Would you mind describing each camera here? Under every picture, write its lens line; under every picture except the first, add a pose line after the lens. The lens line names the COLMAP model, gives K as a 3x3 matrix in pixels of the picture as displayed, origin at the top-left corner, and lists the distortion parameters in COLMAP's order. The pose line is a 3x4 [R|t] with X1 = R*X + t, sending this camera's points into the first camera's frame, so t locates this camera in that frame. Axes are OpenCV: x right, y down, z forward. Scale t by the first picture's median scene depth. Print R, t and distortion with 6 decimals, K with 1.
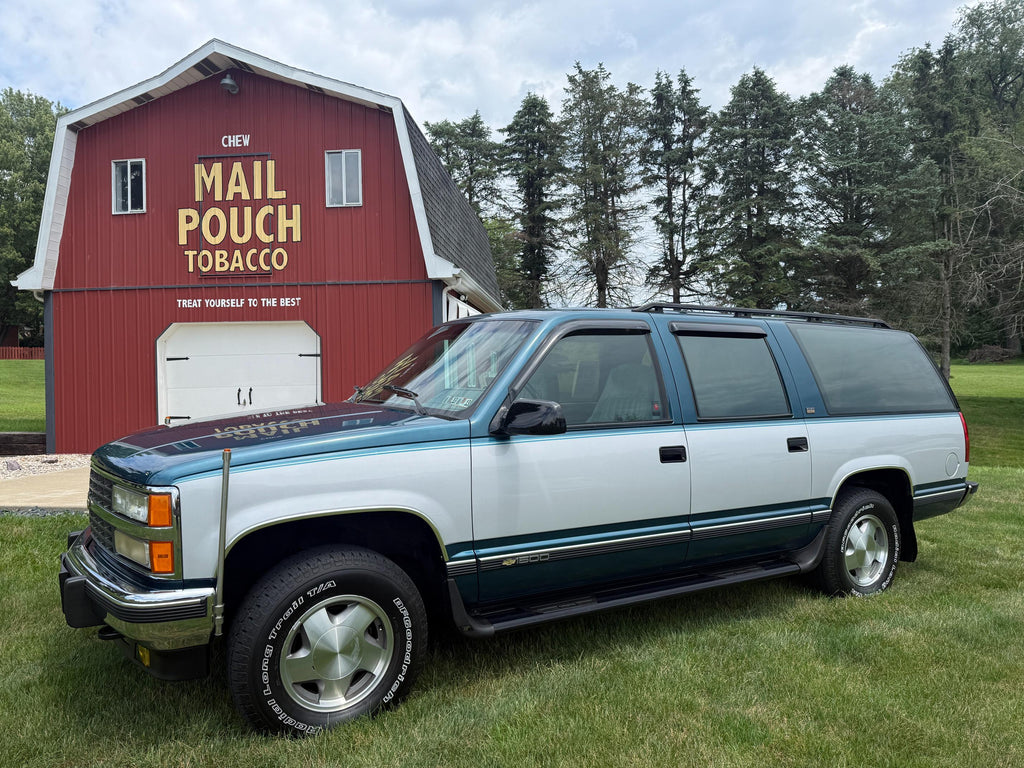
lens RADIAL K [[716.4, 0, 516.4], [0, 716.4, 390.0], [0, 0, 1]] dist [0.115645, -0.205234]
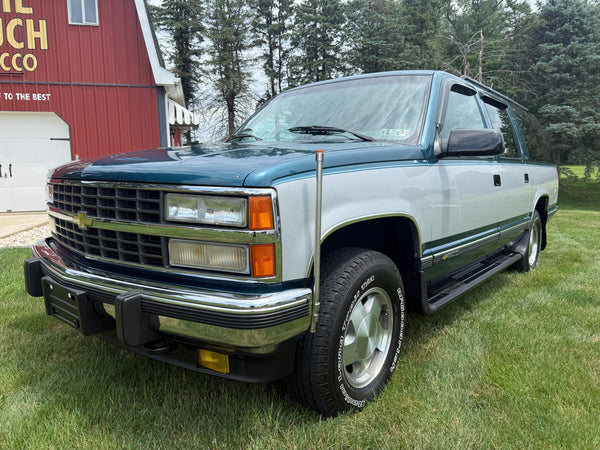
lens RADIAL K [[428.4, 0, 302.2], [0, 428.4, 227.4], [0, 0, 1]] dist [0.002310, -0.005950]
pose [[0.942810, -0.039689, 0.330960, -0.134461], [0.002703, 0.993764, 0.111474, 0.026404], [-0.333320, -0.104204, 0.937037, 0.097617]]
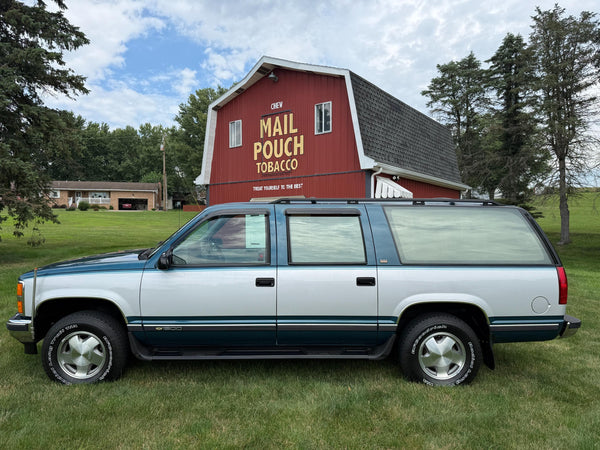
lens RADIAL K [[417.9, 0, 300.6], [0, 417.9, 232.4], [0, 0, 1]] dist [0.117594, -0.165174]
pose [[0.862782, 0.018118, -0.505252, 0.259066], [-0.009913, 0.999772, 0.018924, -0.018759], [0.505479, -0.011319, 0.862764, 0.036039]]
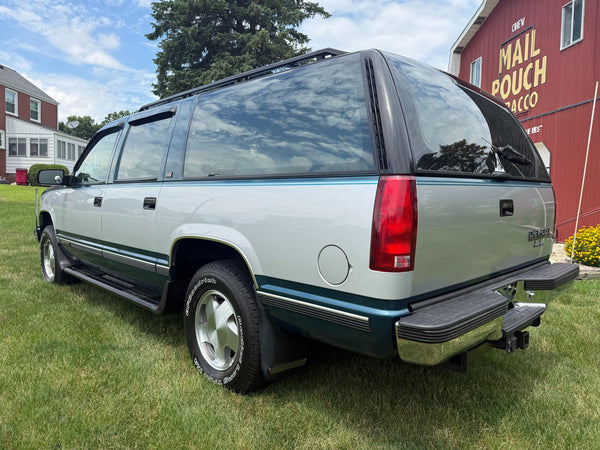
lens RADIAL K [[427.5, 0, 299.7], [0, 427.5, 227.1], [0, 0, 1]] dist [0.006826, -0.008963]
pose [[0.220643, 0.071146, -0.972756, 0.392808], [-0.026686, 0.997403, 0.066895, 0.021164], [0.974990, 0.011199, 0.221969, 0.379795]]
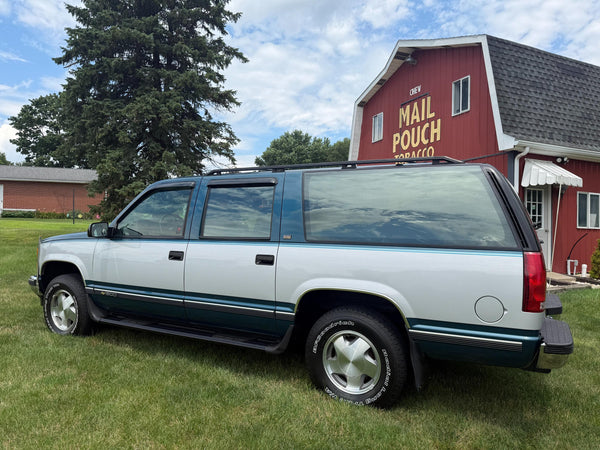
lens RADIAL K [[421.7, 0, 300.2], [0, 421.7, 230.1], [0, 0, 1]] dist [0.067861, -0.090616]
pose [[0.500920, 0.017444, -0.865318, 0.394737], [-0.022603, 0.999720, 0.007069, 0.003463], [0.865198, 0.016017, 0.501174, 0.227849]]
